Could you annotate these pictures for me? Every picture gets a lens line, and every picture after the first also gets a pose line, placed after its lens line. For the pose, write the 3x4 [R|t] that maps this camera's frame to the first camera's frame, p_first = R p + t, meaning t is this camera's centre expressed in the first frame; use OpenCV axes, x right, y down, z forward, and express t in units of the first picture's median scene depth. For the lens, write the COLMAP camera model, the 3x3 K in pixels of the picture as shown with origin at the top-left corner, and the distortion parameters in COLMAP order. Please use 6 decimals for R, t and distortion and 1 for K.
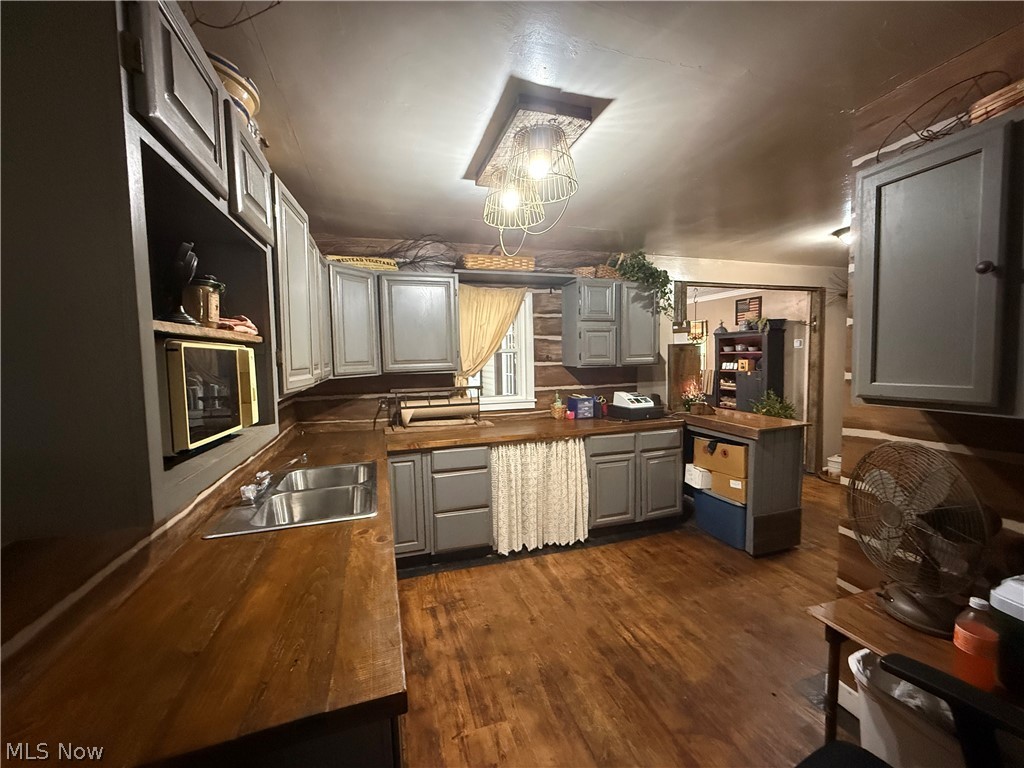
lens RADIAL K [[407.9, 0, 508.4], [0, 407.9, 384.0], [0, 0, 1]] dist [-0.000286, -0.000168]
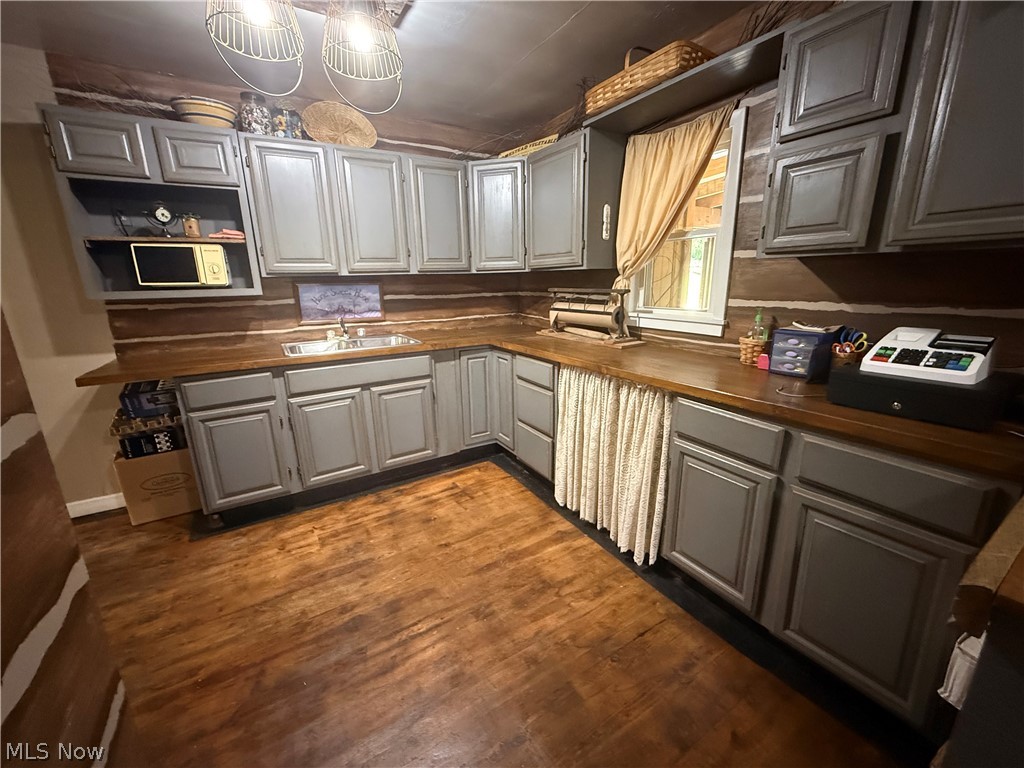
lens RADIAL K [[407.9, 0, 508.4], [0, 407.9, 384.0], [0, 0, 1]] dist [-0.000286, -0.000168]
pose [[0.231346, 0.256964, -0.938322, 0.793006], [-0.049798, 0.966351, 0.252362, -0.007295], [0.971596, -0.011656, 0.236358, 0.855324]]
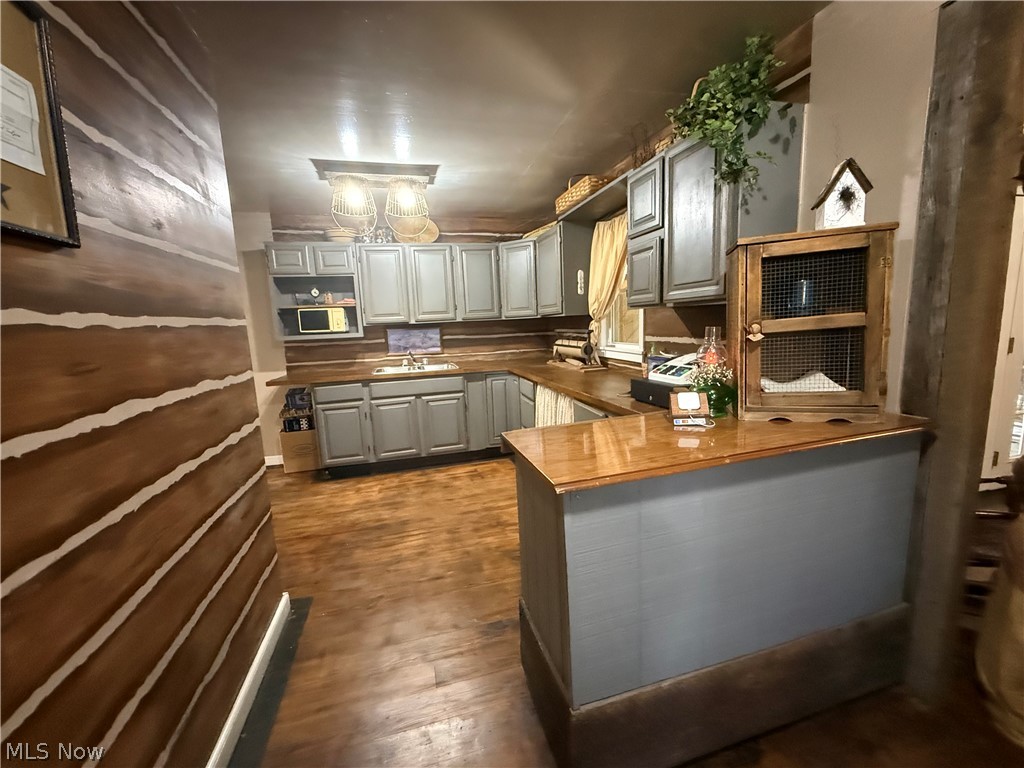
lens RADIAL K [[407.9, 0, 508.4], [0, 407.9, 384.0], [0, 0, 1]] dist [-0.000286, -0.000168]
pose [[-0.053330, 0.170076, -0.983987, 1.233818], [-0.023372, 0.984907, 0.171501, -0.040928], [0.998303, 0.032144, -0.048550, 1.155497]]
